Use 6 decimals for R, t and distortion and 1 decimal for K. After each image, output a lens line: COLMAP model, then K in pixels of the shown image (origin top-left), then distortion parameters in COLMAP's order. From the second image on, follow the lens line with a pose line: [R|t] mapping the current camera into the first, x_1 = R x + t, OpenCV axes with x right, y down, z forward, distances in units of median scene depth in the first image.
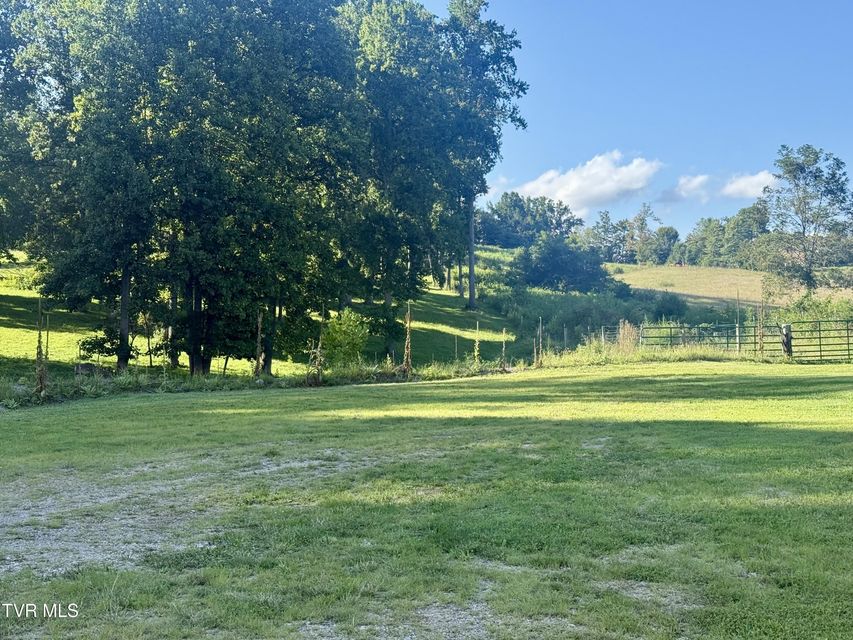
lens RADIAL K [[1231.9, 0, 426.5], [0, 1231.9, 320.0], [0, 0, 1]] dist [0.315141, -1.324069]
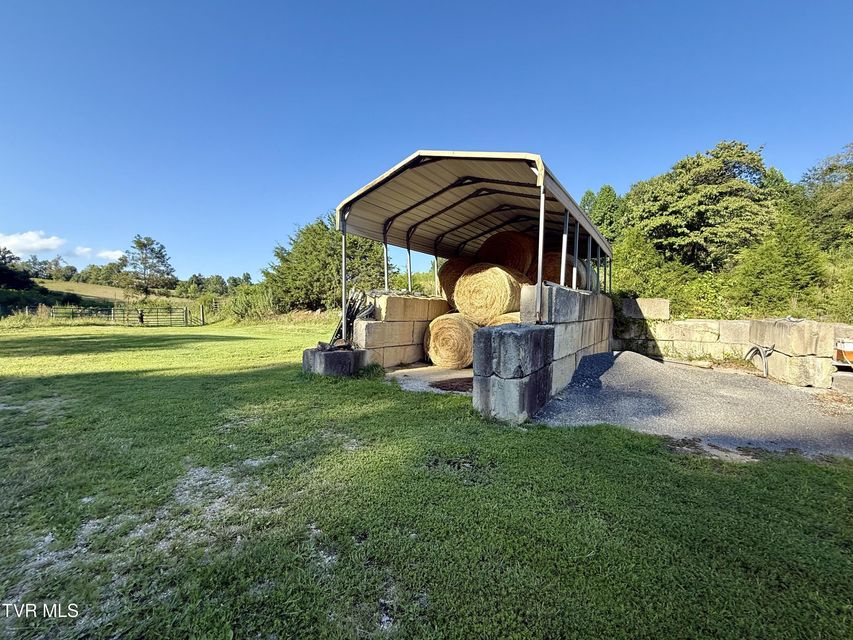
lens RADIAL K [[372.8, 0, 426.5], [0, 372.8, 320.0], [0, 0, 1]] dist [0.000584, -0.000910]
pose [[0.577109, 0.016473, 0.816501, 0.017211], [-0.036600, 0.999314, 0.005708, 0.000077], [-0.815847, -0.033178, 0.577316, 0.091101]]
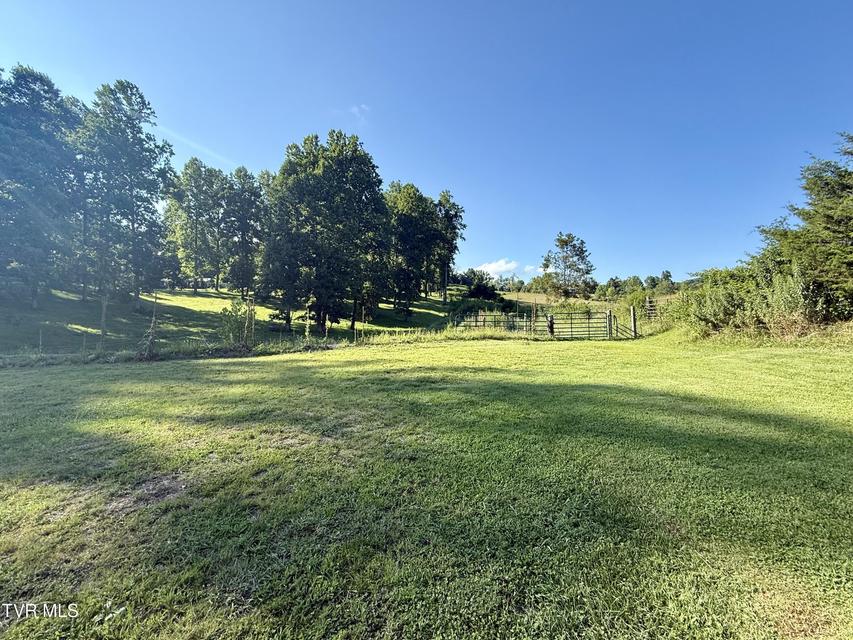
lens RADIAL K [[372.8, 0, 426.5], [0, 372.8, 320.0], [0, 0, 1]] dist [0.000584, -0.000910]
pose [[0.997934, 0.020487, -0.060898, 0.075739], [-0.018647, 0.999357, 0.030637, -0.000609], [0.061486, -0.029438, 0.997674, 0.247322]]
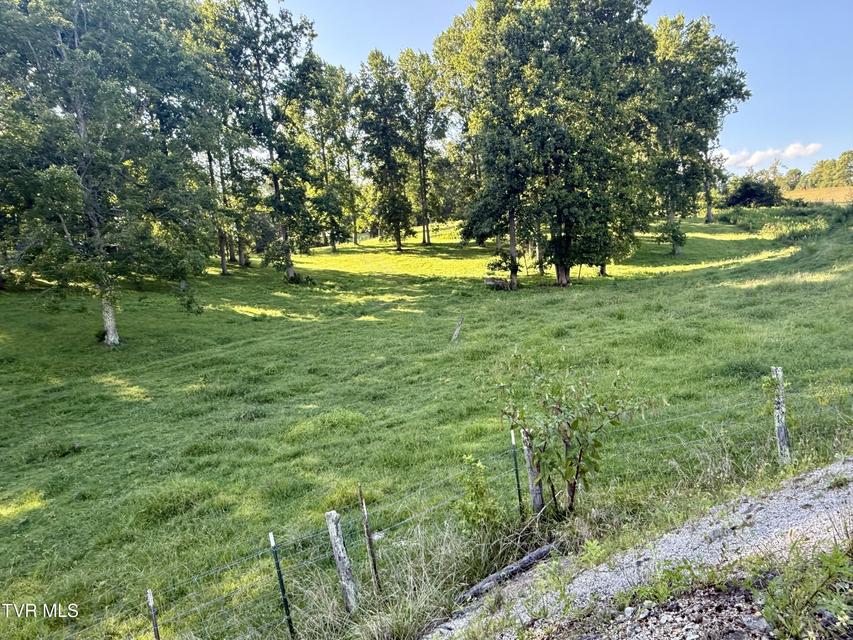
lens RADIAL K [[543.7, 0, 426.5], [0, 543.7, 320.0], [0, 0, 1]] dist [-0.001618, -0.001387]
pose [[0.929241, -0.052113, -0.365782, -0.092969], [0.098930, 0.988948, 0.110429, 0.003983], [0.355984, -0.138802, 0.924126, 0.308206]]
